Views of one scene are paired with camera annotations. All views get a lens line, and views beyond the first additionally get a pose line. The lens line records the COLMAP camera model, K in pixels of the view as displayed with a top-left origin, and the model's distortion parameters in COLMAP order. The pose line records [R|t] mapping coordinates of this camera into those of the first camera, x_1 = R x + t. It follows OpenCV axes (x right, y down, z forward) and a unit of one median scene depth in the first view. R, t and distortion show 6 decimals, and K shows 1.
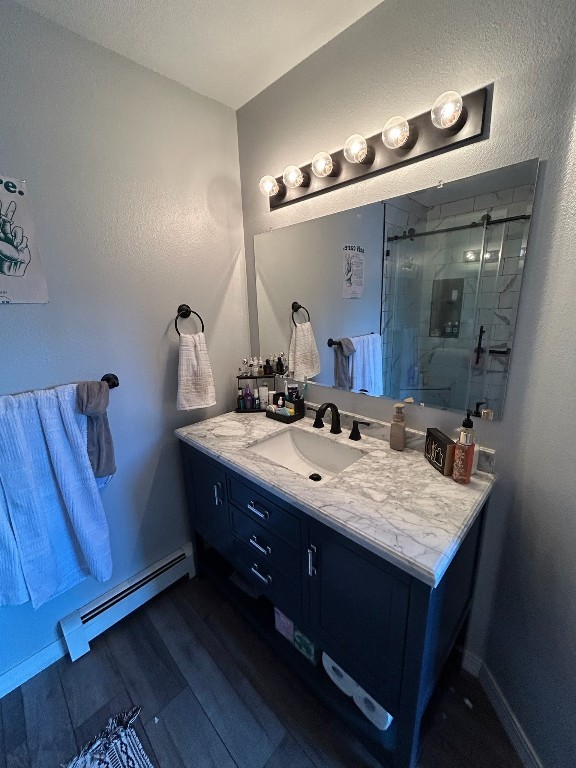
lens RADIAL K [[310.0, 0, 289.9], [0, 310.0, 383.4], [0, 0, 1]] dist [-0.000626, 0.000414]
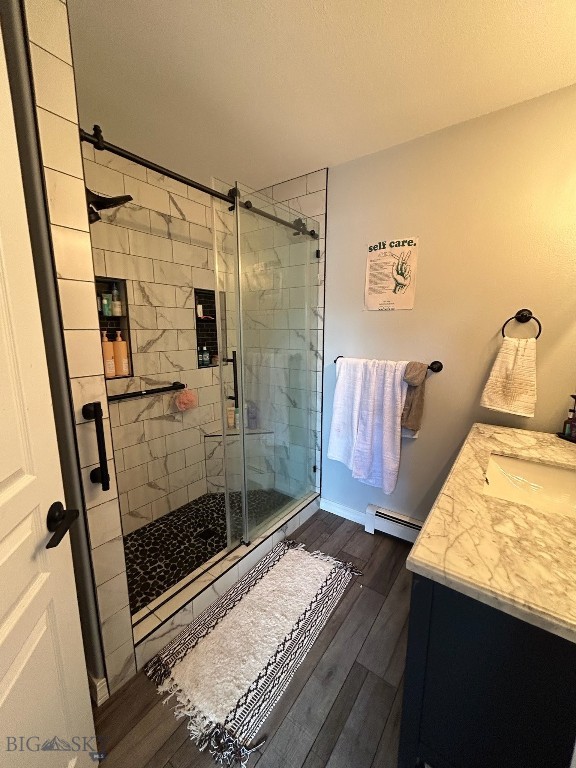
lens RADIAL K [[310.0, 0, 289.9], [0, 310.0, 383.4], [0, 0, 1]] dist [-0.000626, 0.000414]
pose [[0.145557, 0.202346, -0.968437, 0.636472], [-0.251704, 0.954226, 0.161545, 0.004560], [0.956796, 0.220246, 0.189825, 0.149898]]
